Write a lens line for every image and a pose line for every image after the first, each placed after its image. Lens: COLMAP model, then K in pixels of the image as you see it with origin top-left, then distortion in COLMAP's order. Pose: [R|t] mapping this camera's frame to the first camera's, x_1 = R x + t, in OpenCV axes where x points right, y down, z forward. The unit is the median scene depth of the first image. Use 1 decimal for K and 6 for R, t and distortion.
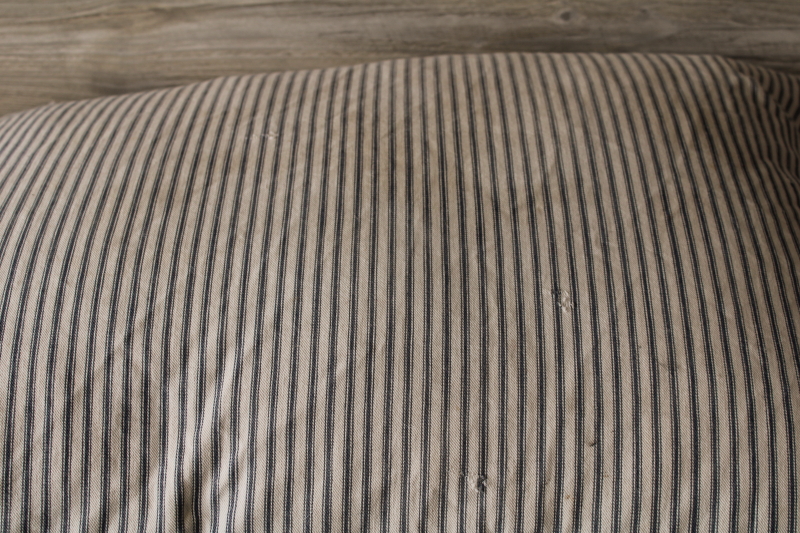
lens RADIAL K [[1249.9, 0, 401.2], [0, 1249.9, 266.7], [0, 0, 1]] dist [-0.068855, 0.000000]
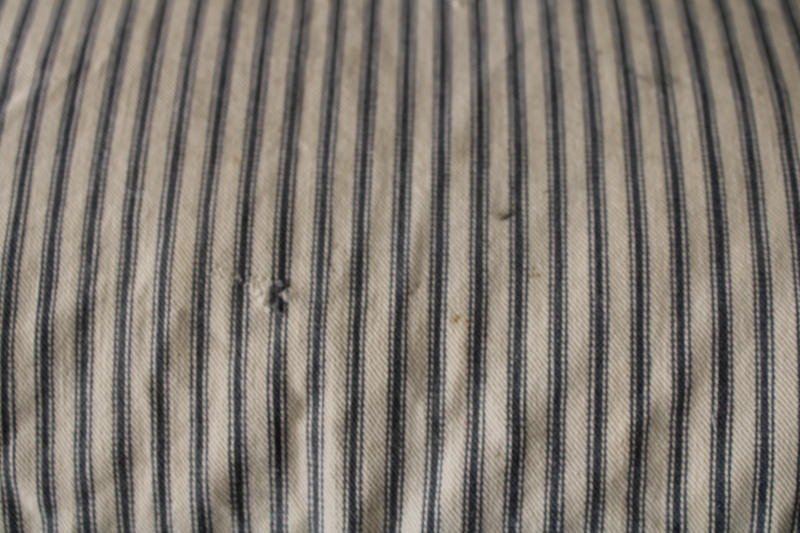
lens RADIAL K [[1249.9, 0, 399.3], [0, 1249.9, 266.1], [0, 0, 1]] dist [-0.068855, 0.000000]
pose [[0.998746, -0.033587, -0.037132, 0.129993], [0.028840, 0.992145, -0.121721, 0.222290], [0.040928, 0.120497, 0.991870, 0.514082]]
